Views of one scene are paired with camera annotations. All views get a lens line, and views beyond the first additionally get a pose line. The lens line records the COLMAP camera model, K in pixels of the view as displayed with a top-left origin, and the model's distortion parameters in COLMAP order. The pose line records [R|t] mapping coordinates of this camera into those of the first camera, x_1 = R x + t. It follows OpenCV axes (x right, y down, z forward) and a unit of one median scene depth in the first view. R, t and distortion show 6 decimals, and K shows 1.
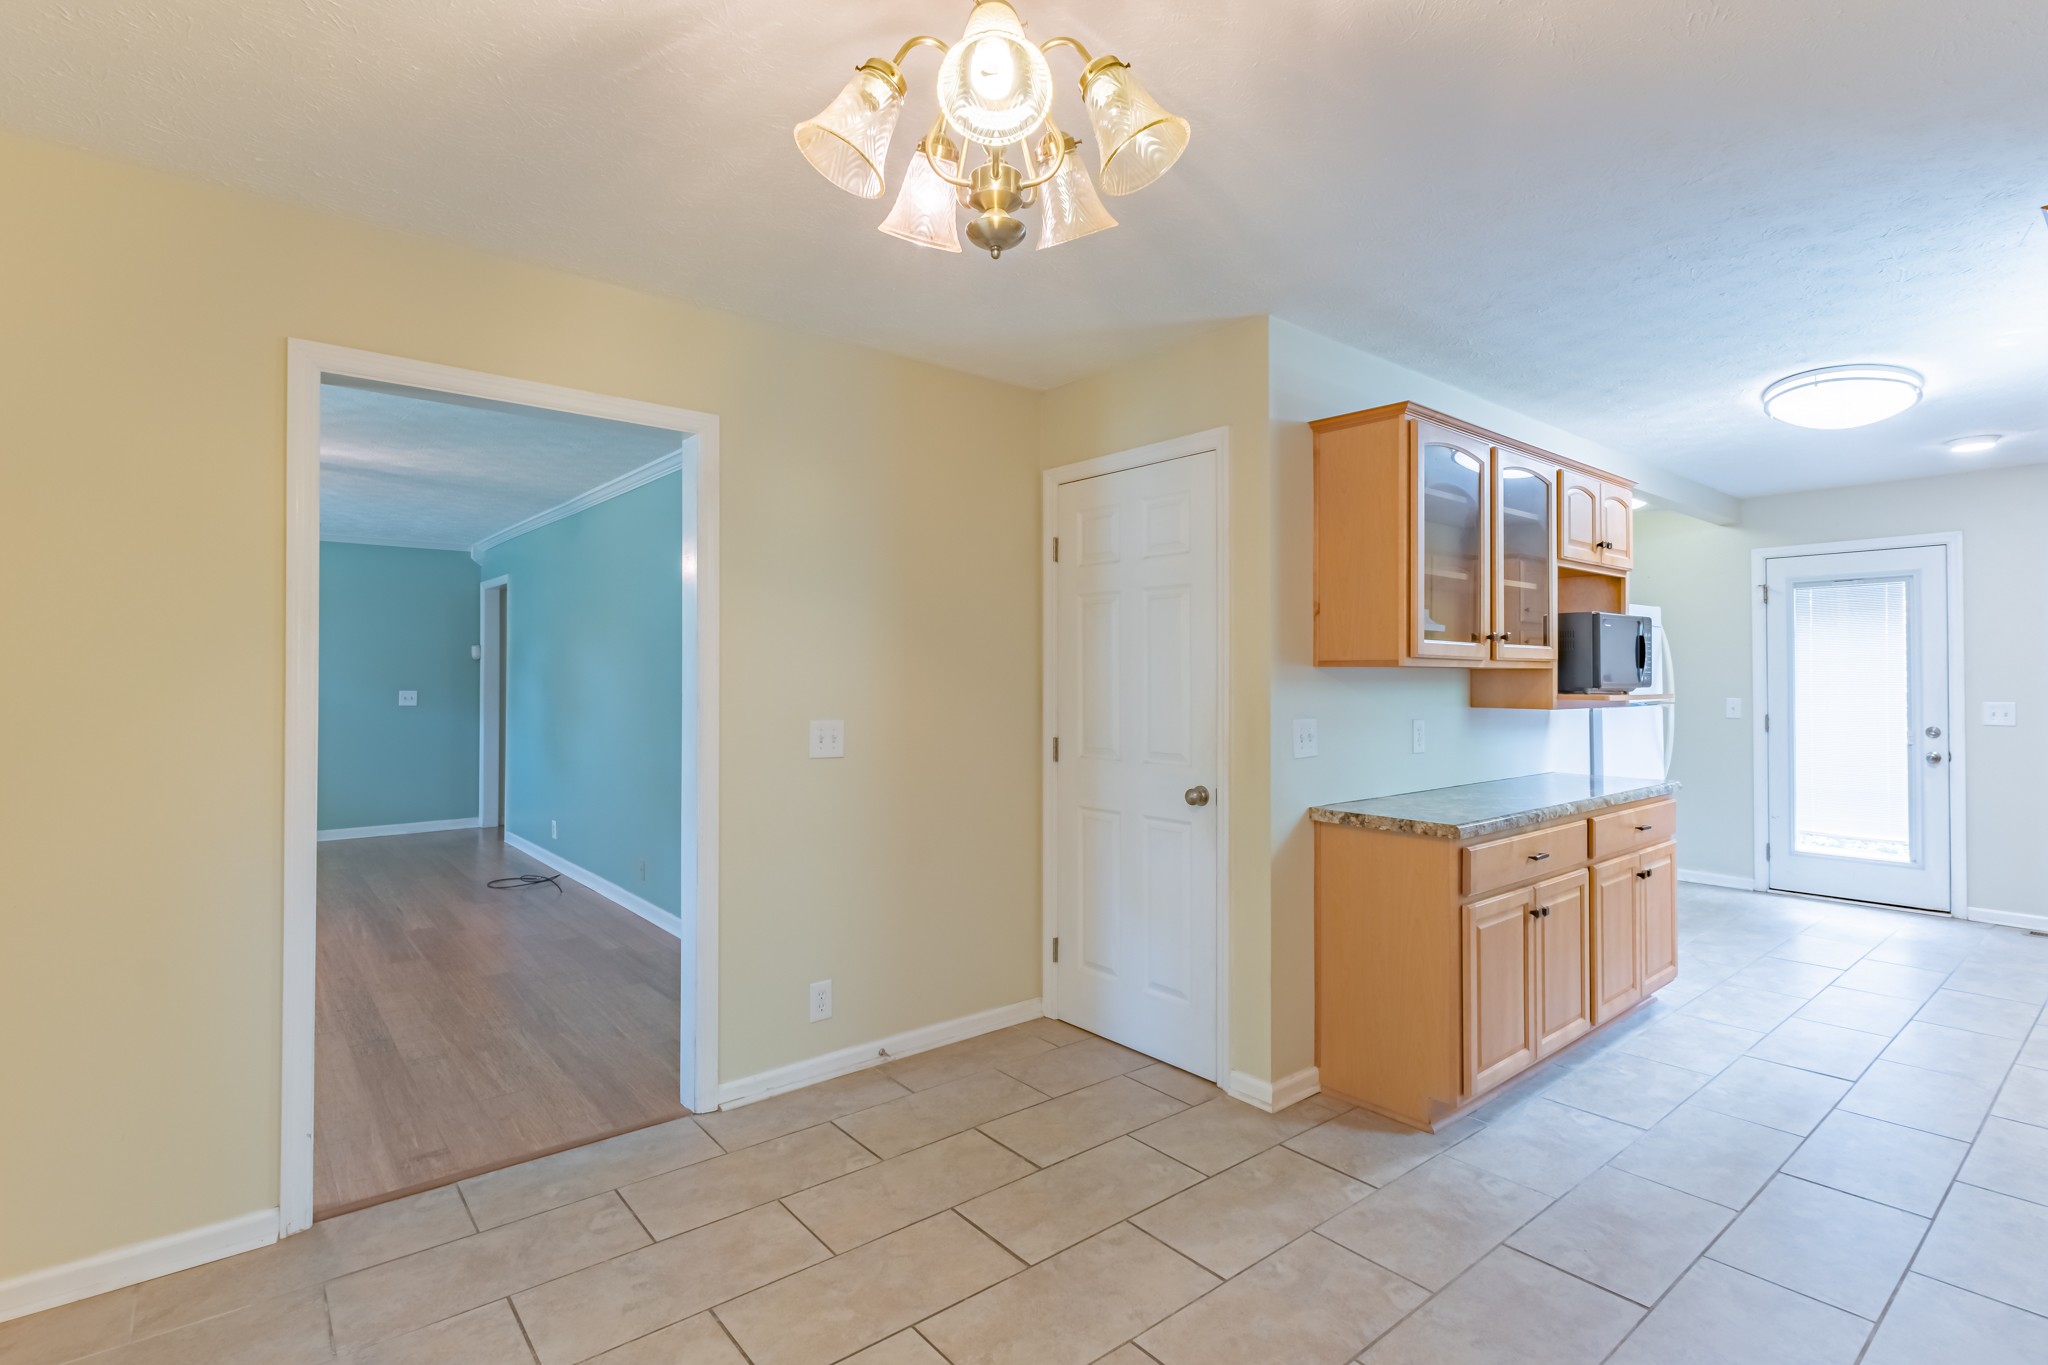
lens RADIAL K [[957.5, 0, 1024.0], [0, 957.5, 682.5], [0, 0, 1]] dist [0.001755, -0.004317]
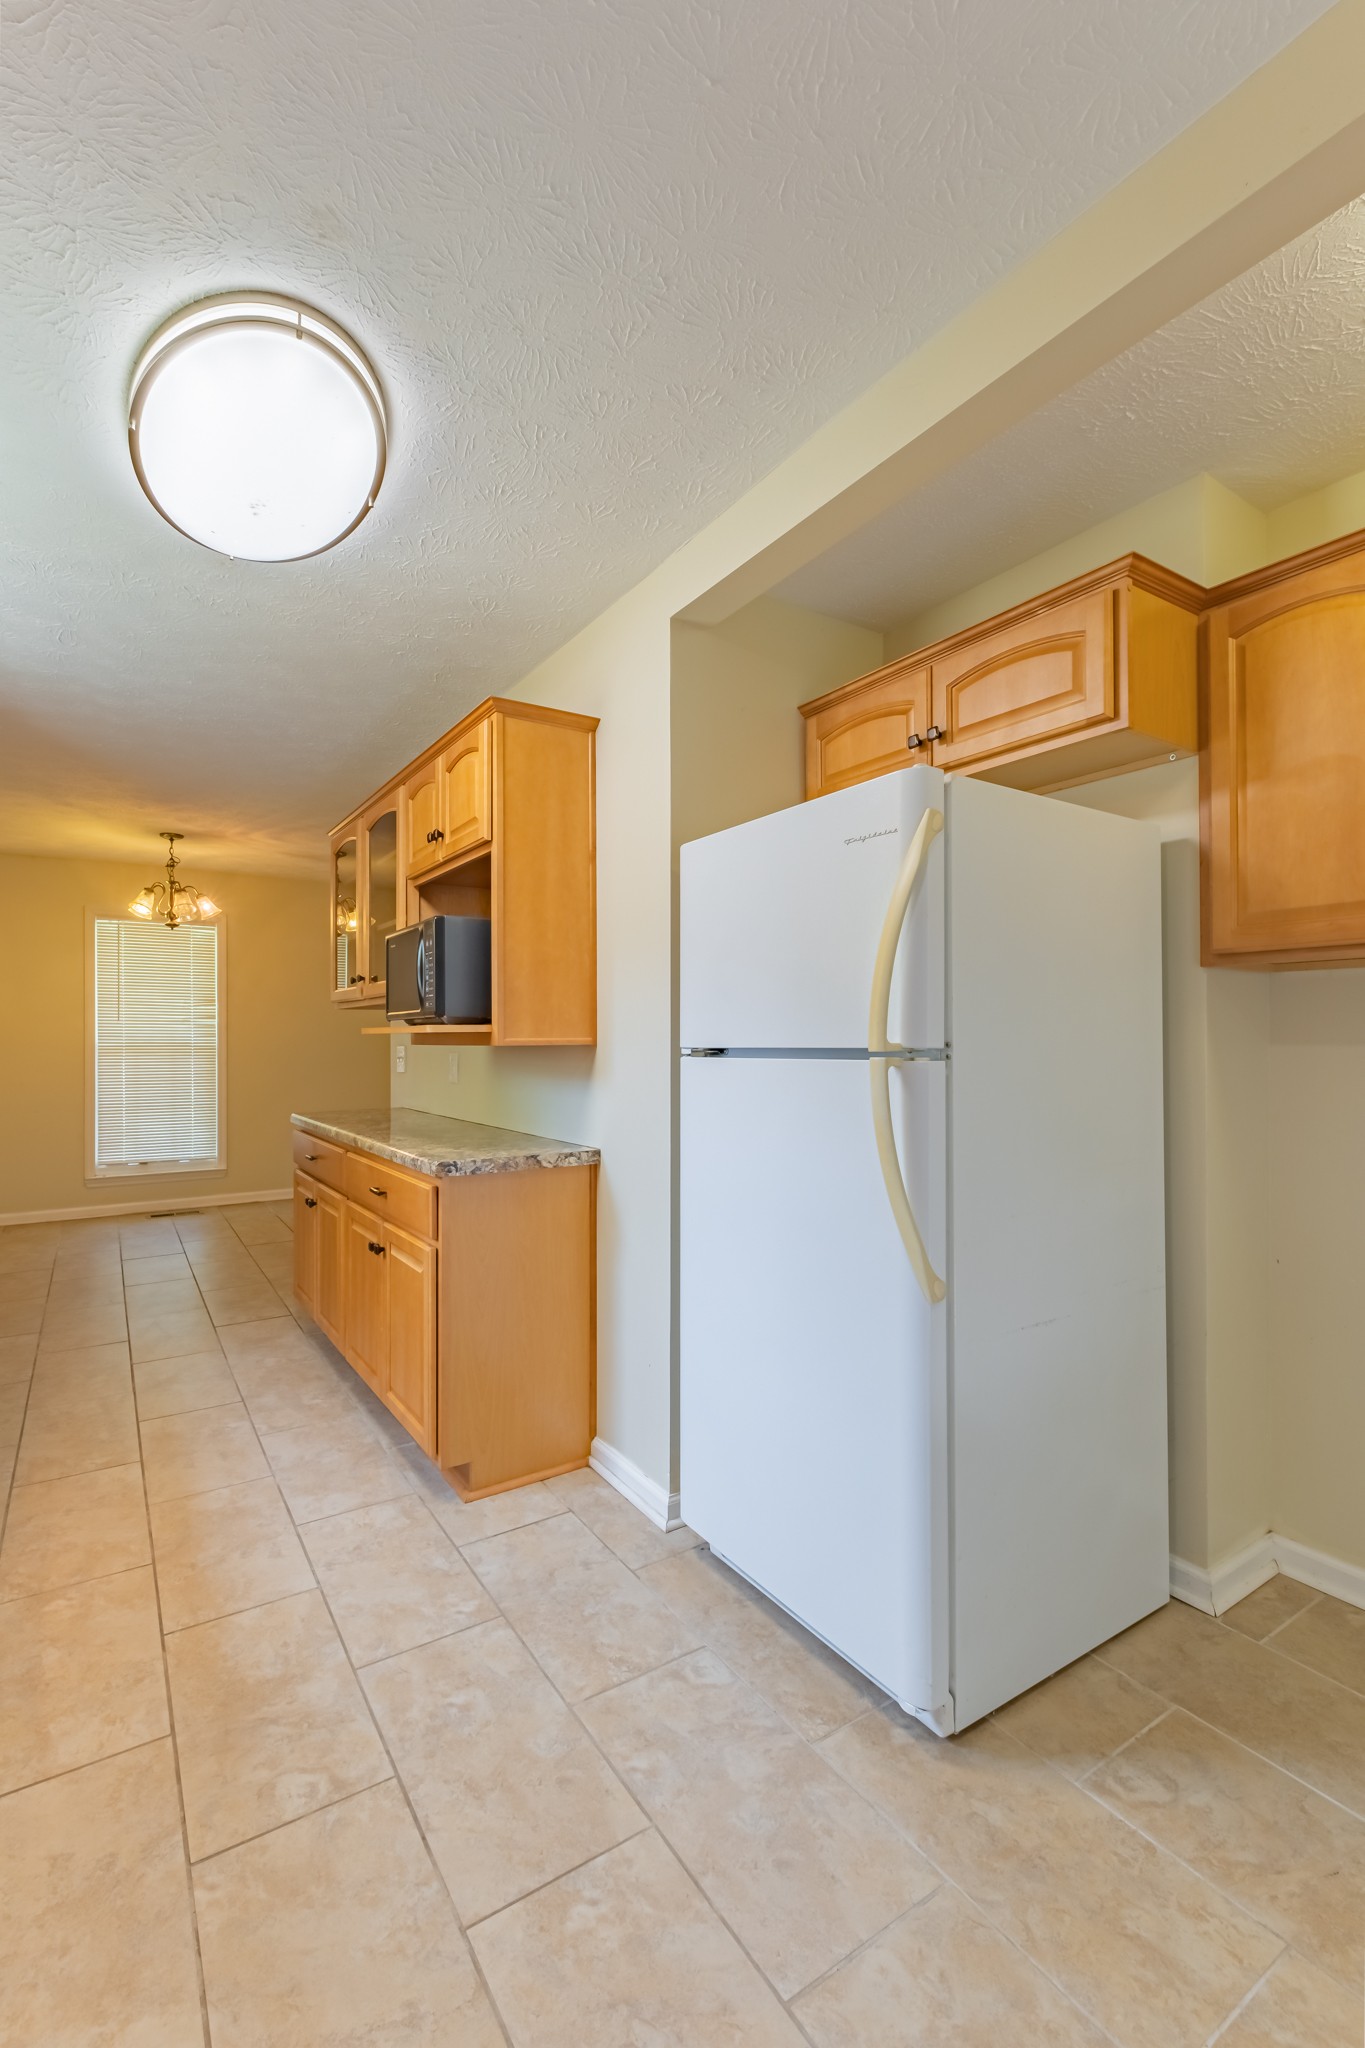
lens RADIAL K [[923.9, 0, 682.5], [0, 923.9, 1024.0], [0, 0, 1]] dist [-0.001298, -0.000001]
pose [[-0.113212, -0.006798, -0.993548, 1.388578], [0.009396, 0.999925, -0.007913, 0.019560], [0.993526, -0.010231, -0.113140, 1.340108]]
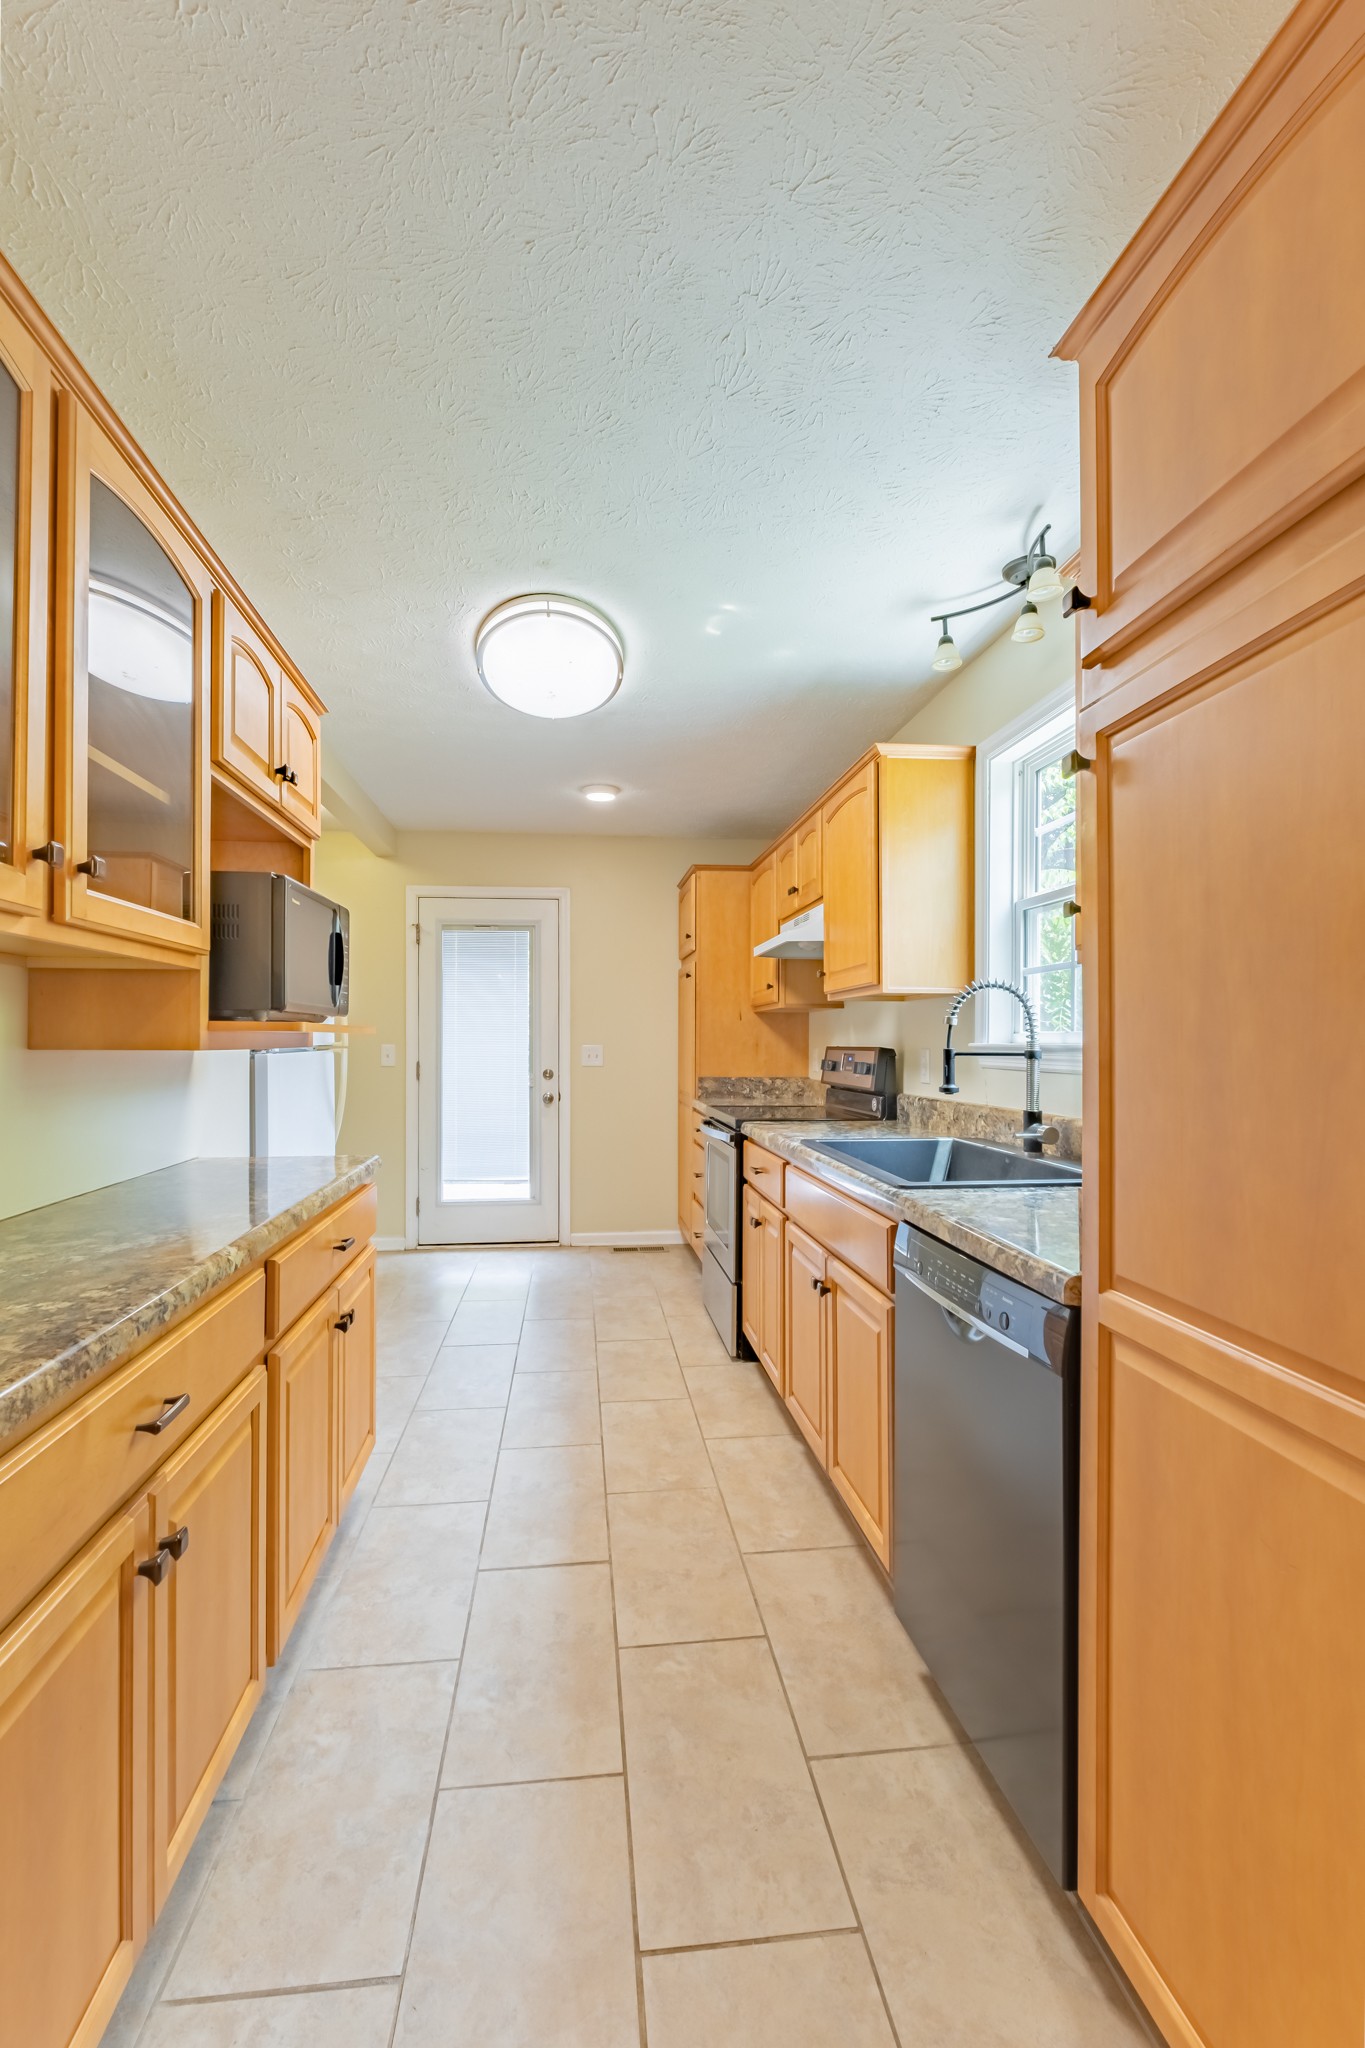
lens RADIAL K [[895.5, 0, 660.4], [0, 895.5, 1015.3], [0, 0, 1]] dist [0.000424, -0.001571]
pose [[0.552756, 0.022706, 0.833034, 0.279683], [0.002813, 0.999572, -0.029112, 0.023776], [-0.833339, 0.018435, 0.552455, 0.512242]]
